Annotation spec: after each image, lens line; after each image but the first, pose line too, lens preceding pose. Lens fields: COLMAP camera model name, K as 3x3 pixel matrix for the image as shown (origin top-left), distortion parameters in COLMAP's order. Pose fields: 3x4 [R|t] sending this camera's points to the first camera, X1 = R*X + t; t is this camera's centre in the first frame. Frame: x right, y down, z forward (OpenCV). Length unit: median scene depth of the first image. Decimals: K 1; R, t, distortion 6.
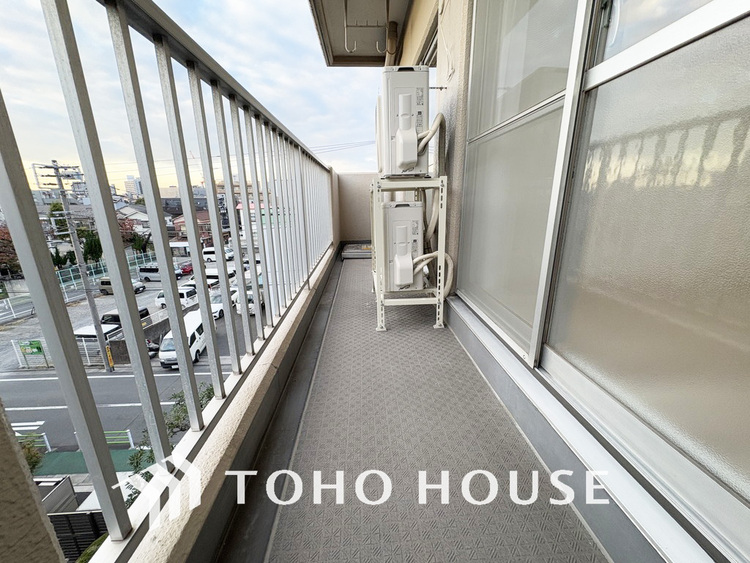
lens RADIAL K [[300.0, 0, 378.5], [0, 300.0, 282.4], [0, 0, 1]] dist [0.007774, 0.000032]
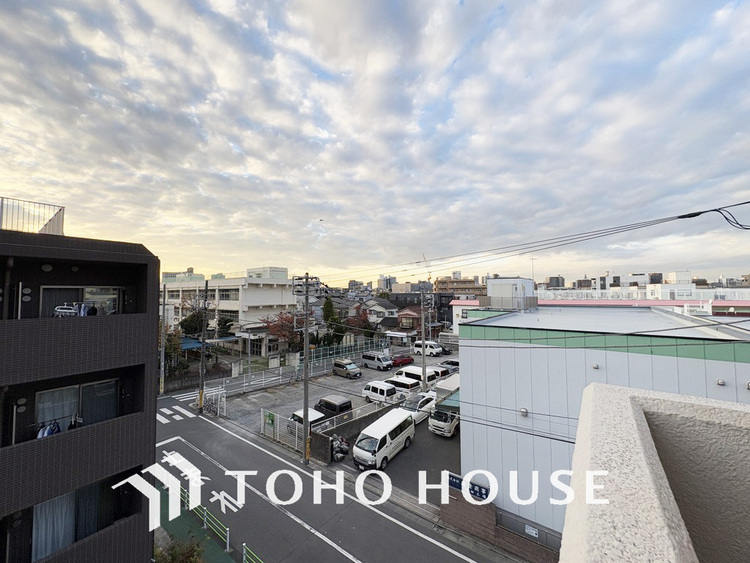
lens RADIAL K [[300.0, 0, 374.1], [0, 300.0, 287.1], [0, 0, 1]] dist [0.007774, 0.000032]
pose [[0.764659, -0.000609, -0.644434, -0.028394], [-0.180083, 0.959959, -0.214587, -0.061841], [0.618762, 0.280138, 0.733932, 0.132471]]
